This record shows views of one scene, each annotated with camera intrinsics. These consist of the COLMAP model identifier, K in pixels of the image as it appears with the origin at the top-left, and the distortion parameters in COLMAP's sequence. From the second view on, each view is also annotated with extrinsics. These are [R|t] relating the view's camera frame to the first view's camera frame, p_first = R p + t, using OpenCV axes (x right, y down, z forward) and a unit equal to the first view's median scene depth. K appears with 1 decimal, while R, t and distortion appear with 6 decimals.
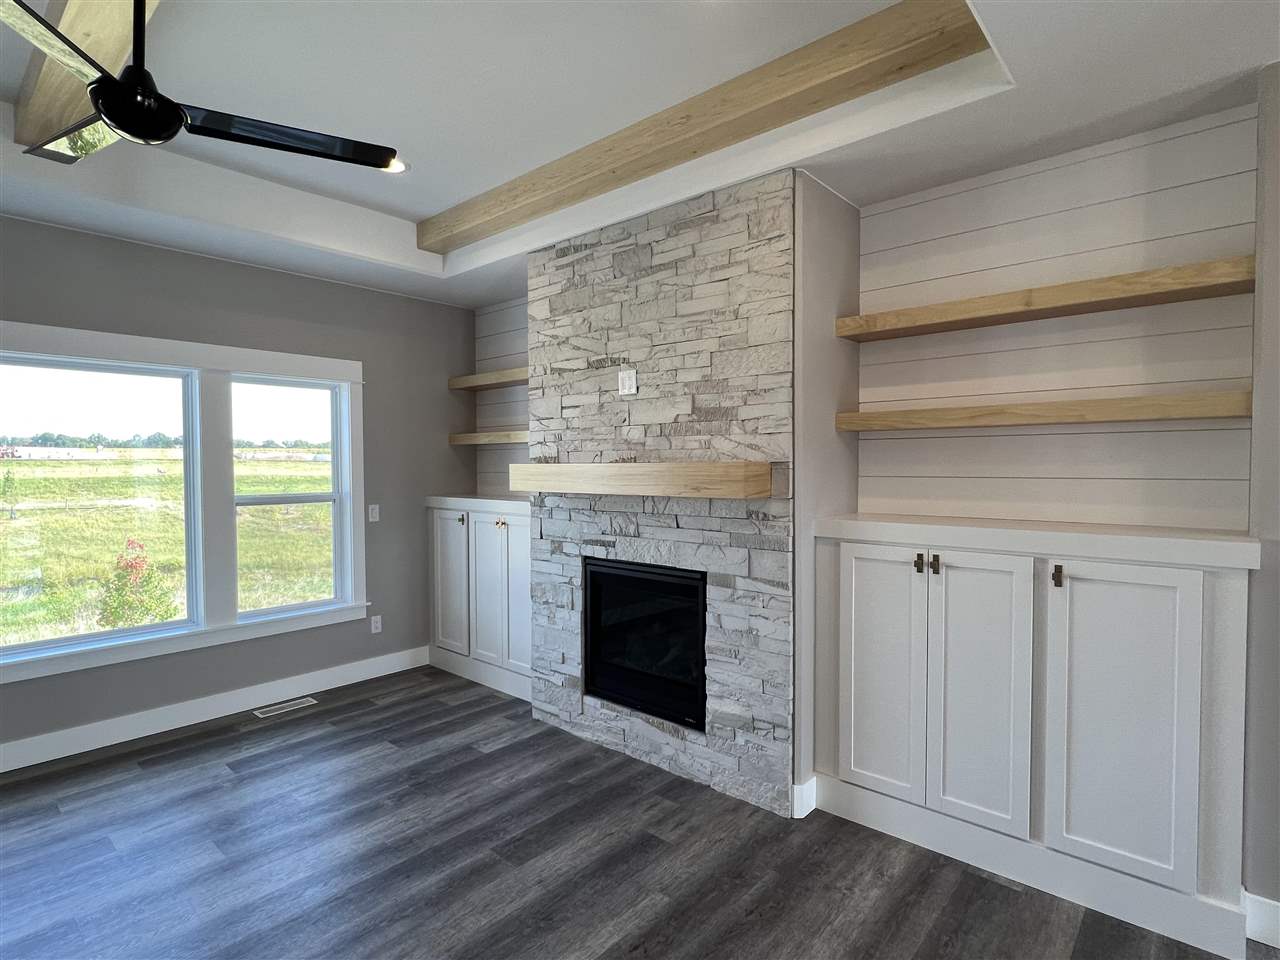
lens RADIAL K [[658.8, 0, 633.9], [0, 658.8, 482.9], [0, 0, 1]] dist [-0.002985, -0.001785]
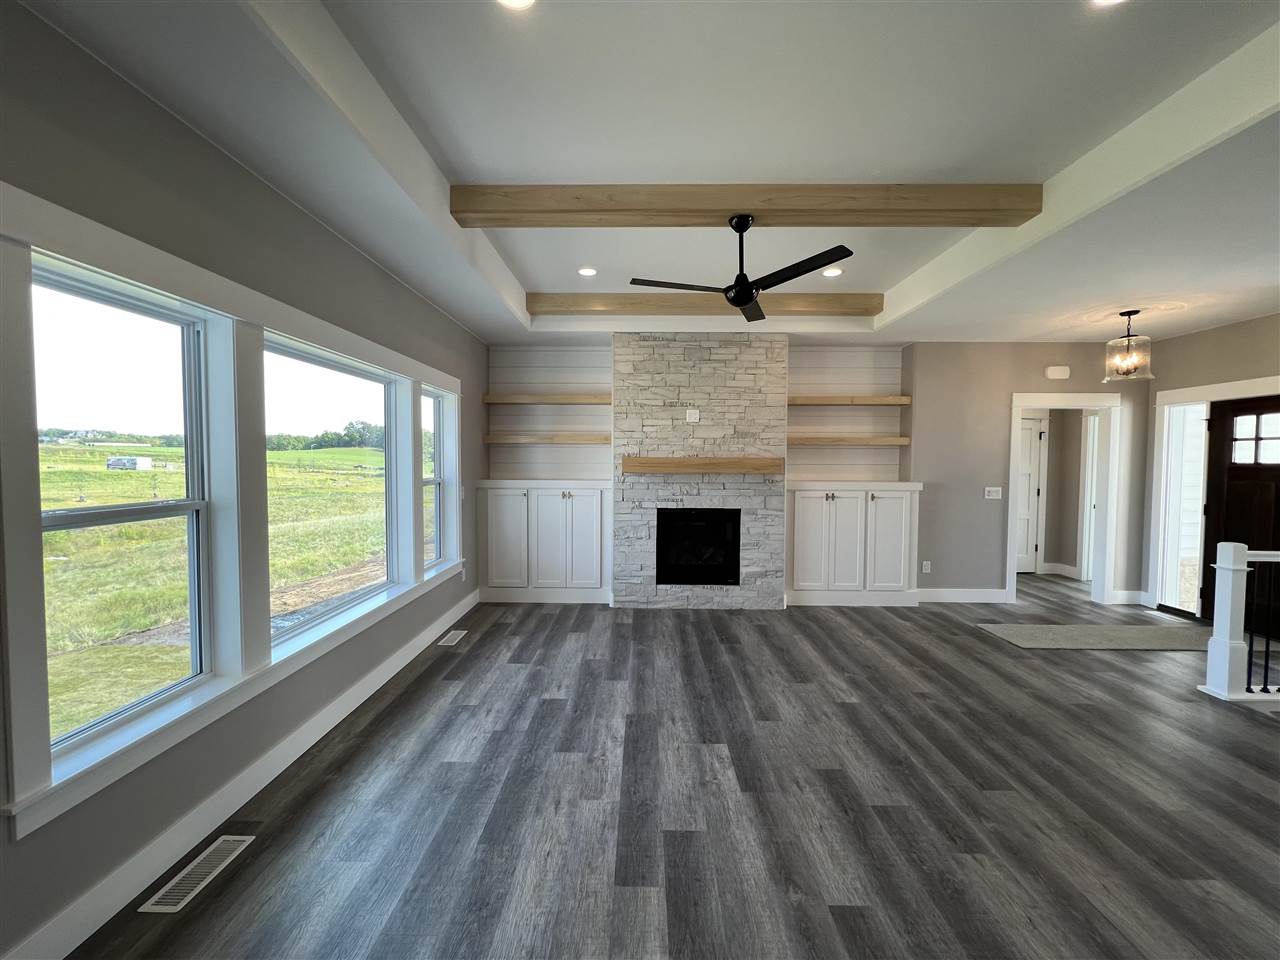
lens RADIAL K [[512.2, 0, 631.0], [0, 512.2, 479.1], [0, 0, 1]] dist [-0.003189, 0.000613]
pose [[0.762131, -0.017028, 0.647198, -1.165016], [0.011302, 0.999852, 0.012997, 0.012322], [-0.647324, -0.002591, 0.762211, -0.033234]]
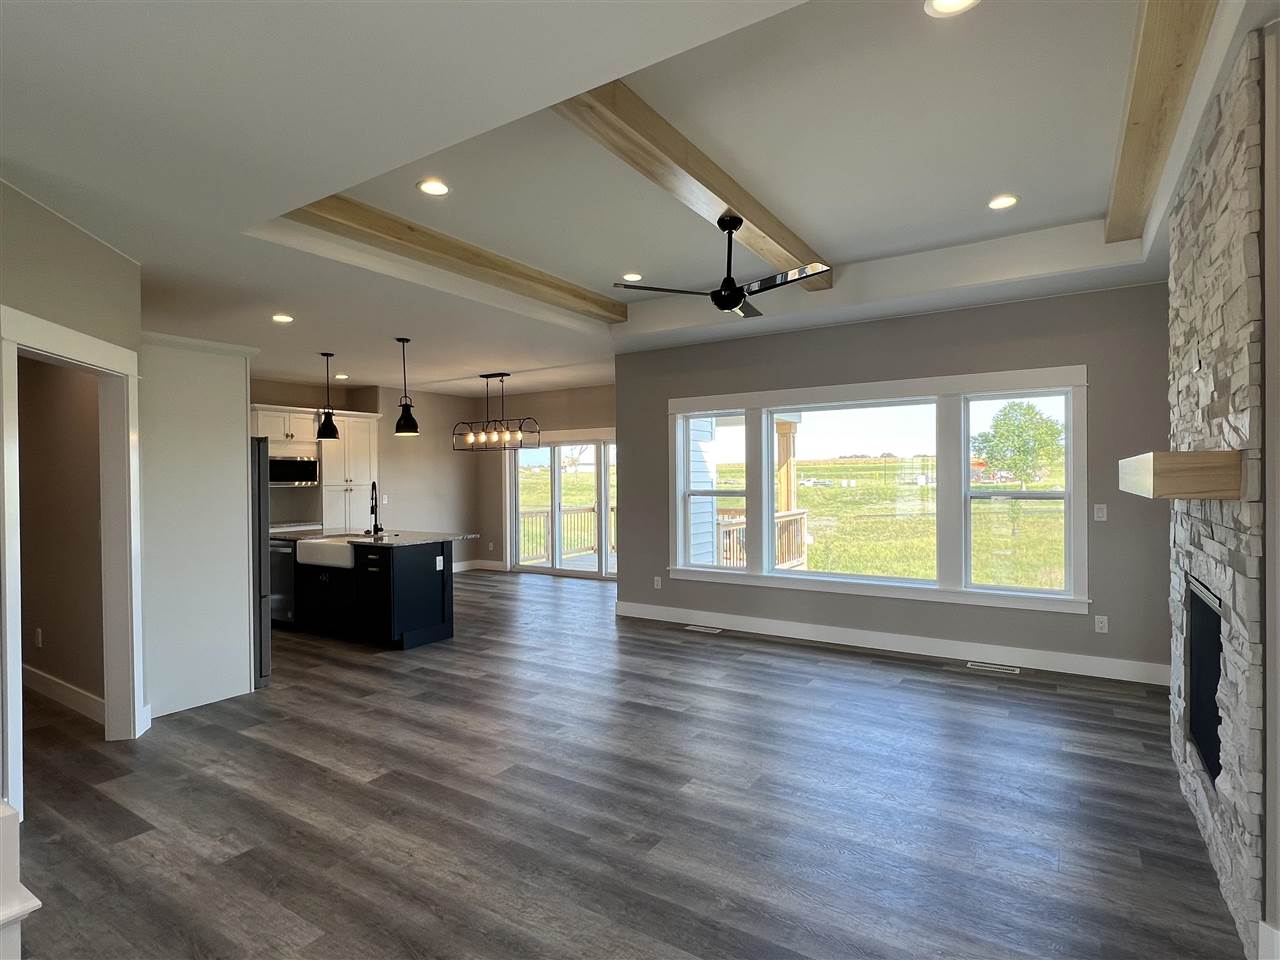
lens RADIAL K [[658.8, 0, 637.6], [0, 658.8, 477.7], [0, 0, 1]] dist [-0.002985, -0.001785]
pose [[0.156640, 0.003718, -0.987649, 0.698972], [-0.020584, 0.999788, 0.000499, 0.009647], [0.987441, 0.020252, 0.156683, 0.209506]]
